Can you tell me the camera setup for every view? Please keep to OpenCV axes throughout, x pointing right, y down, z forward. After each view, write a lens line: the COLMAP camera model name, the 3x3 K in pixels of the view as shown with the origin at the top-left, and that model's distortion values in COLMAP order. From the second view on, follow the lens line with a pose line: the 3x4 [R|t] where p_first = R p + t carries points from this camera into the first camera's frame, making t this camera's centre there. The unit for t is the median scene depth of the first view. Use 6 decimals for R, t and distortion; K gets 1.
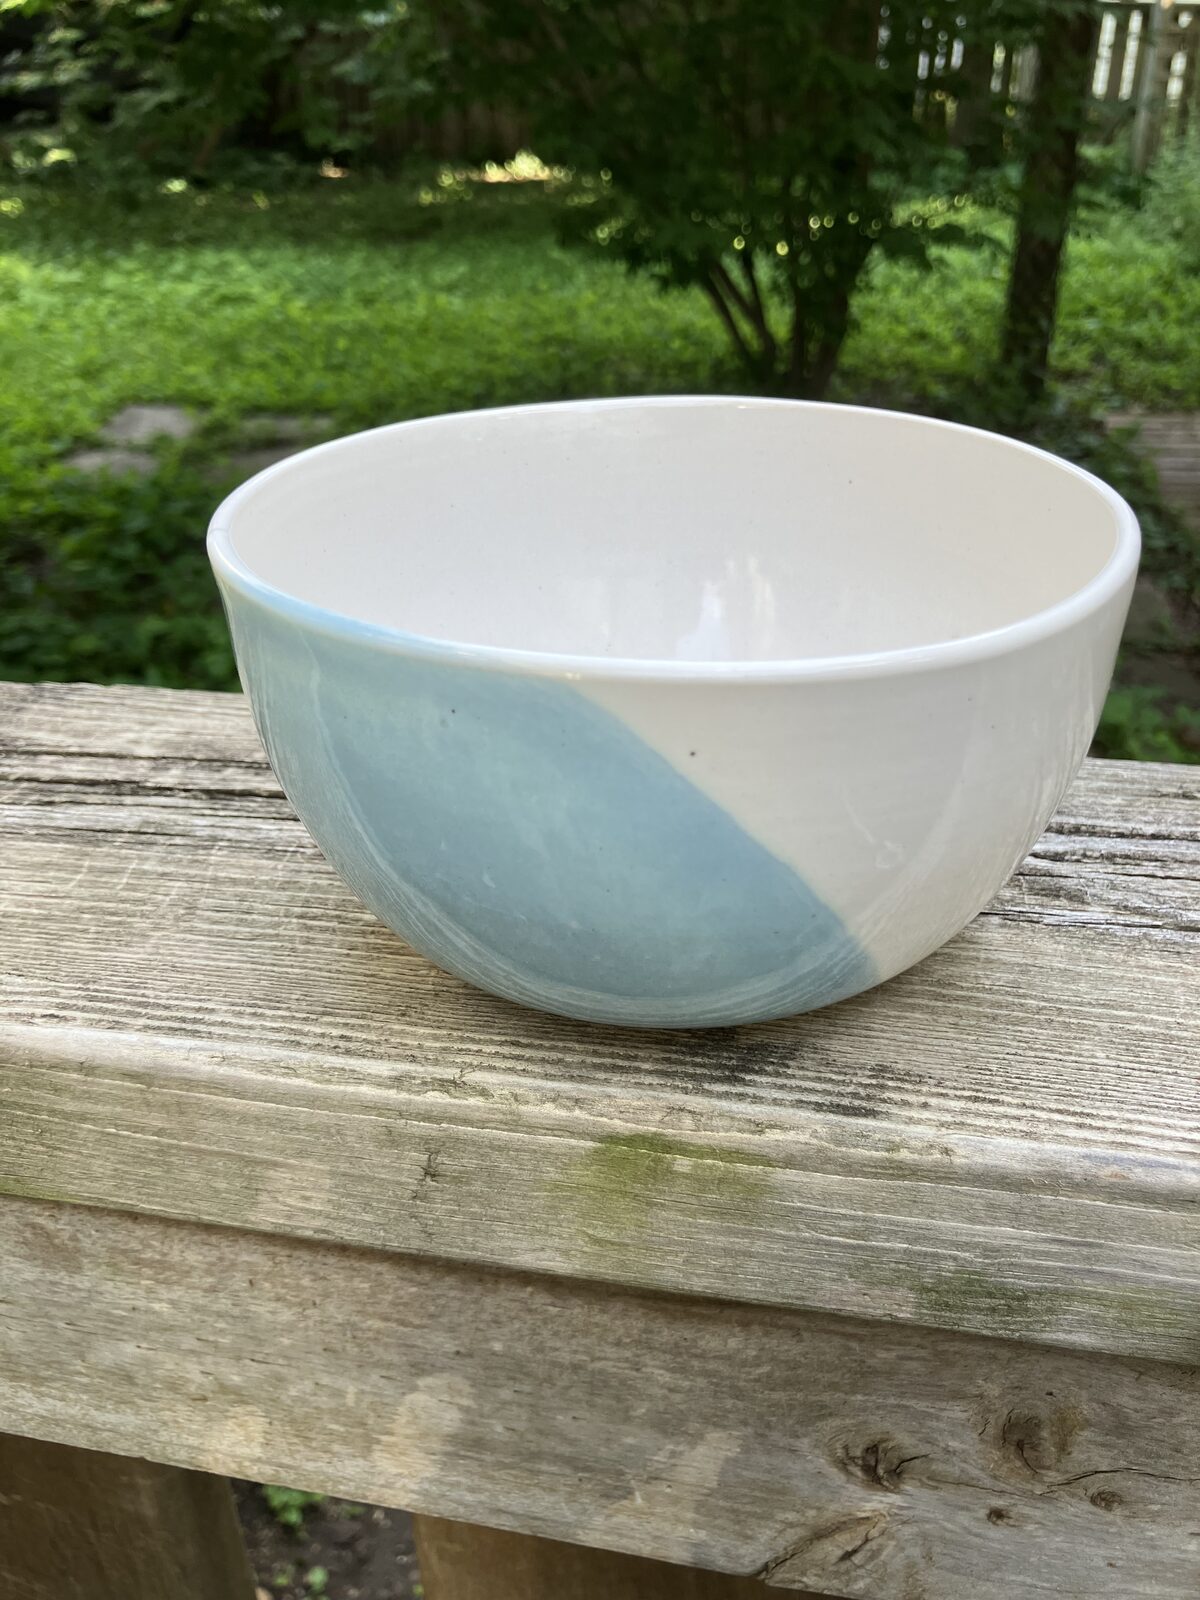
lens RADIAL K [[1356.8, 0, 599.9], [0, 1356.8, 780.9], [0, 0, 1]] dist [-0.053696, 0.076099]
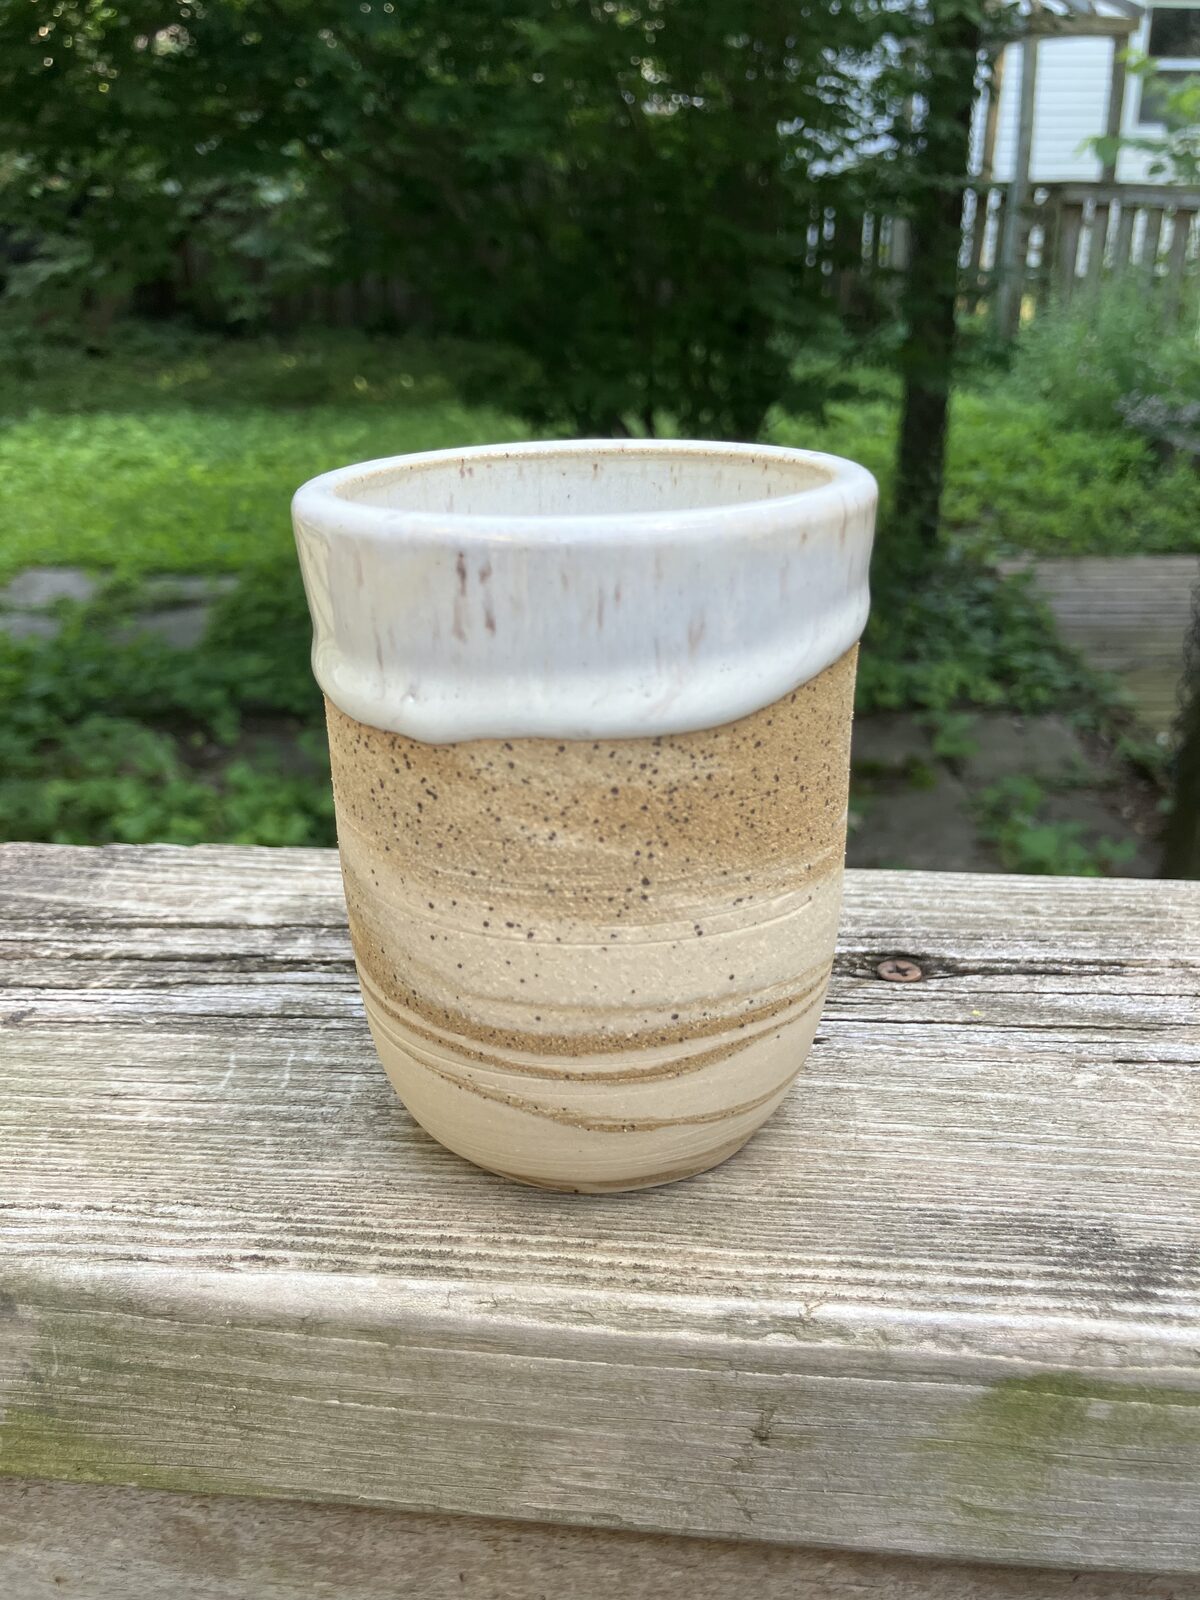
lens RADIAL K [[1367.7, 0, 601.2], [0, 1367.7, 807.3], [0, 0, 1]] dist [-0.062277, 0.090653]
pose [[0.996830, -0.029788, 0.073771, -0.232777], [0.036557, 0.995072, -0.092174, -0.006414], [-0.070662, 0.094578, 0.993006, 0.157287]]
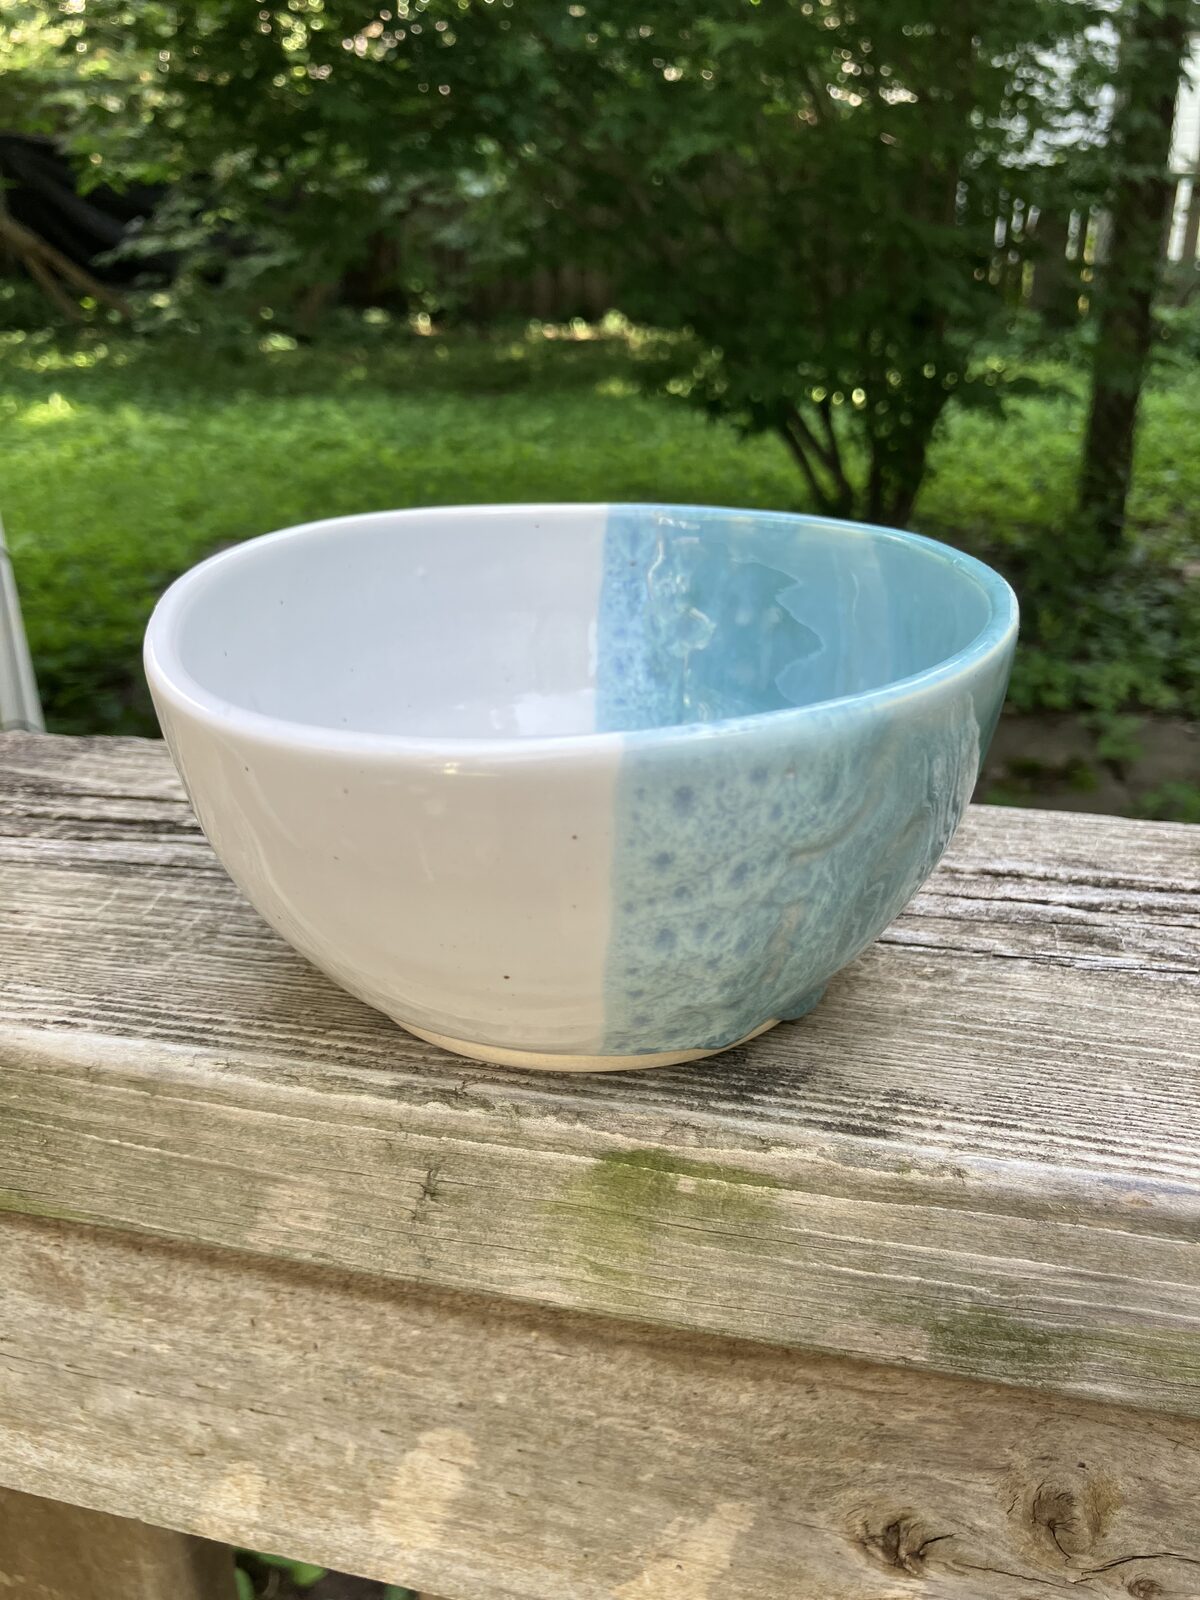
lens RADIAL K [[1360.1, 0, 606.2], [0, 1360.1, 782.8], [0, 0, 1]] dist [-0.059271, 0.090415]
pose [[0.998466, 0.019869, -0.051671, 0.040239], [-0.025077, 0.994449, -0.102187, 0.081731], [0.049354, 0.103326, 0.993422, 0.004643]]
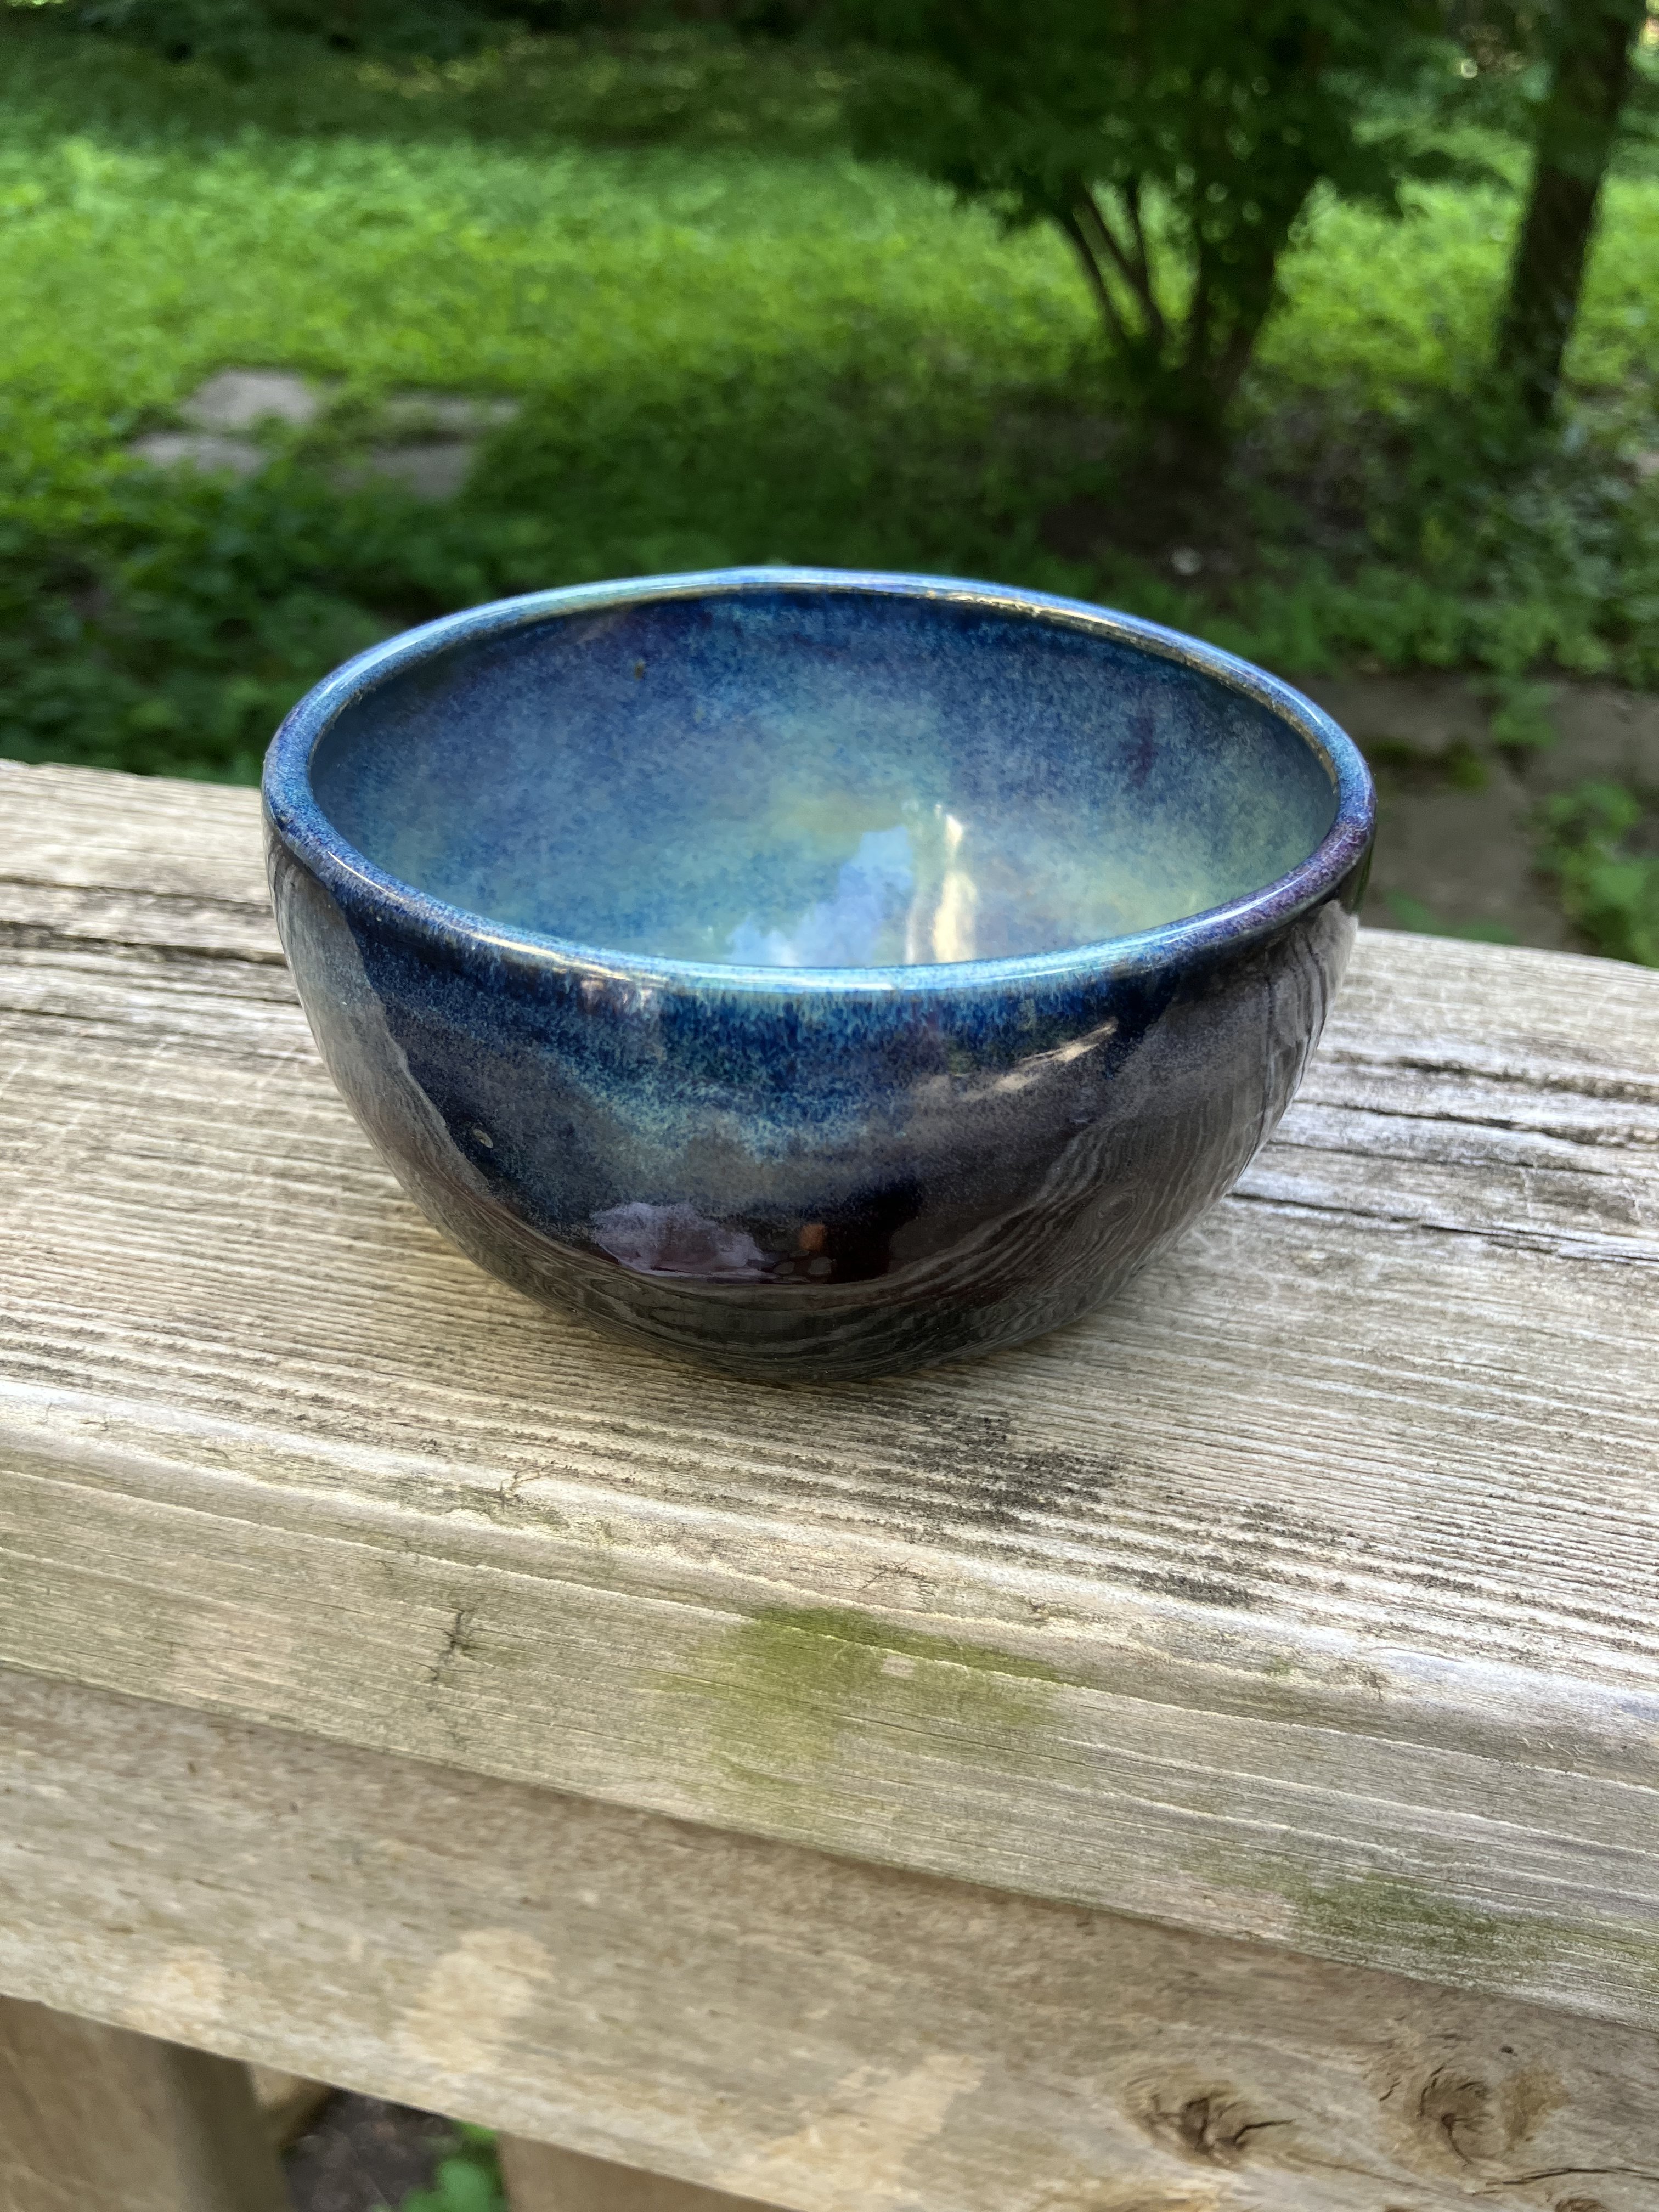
lens RADIAL K [[1889.2, 0, 847.2], [0, 1889.2, 1131.6], [0, 0, 1]] dist [-0.016432, 0.000547]
pose [[0.998567, 0.052385, -0.010949, 0.030883], [-0.051093, 0.994046, 0.096235, -0.008704], [0.015925, -0.095538, 0.995298, 0.198655]]
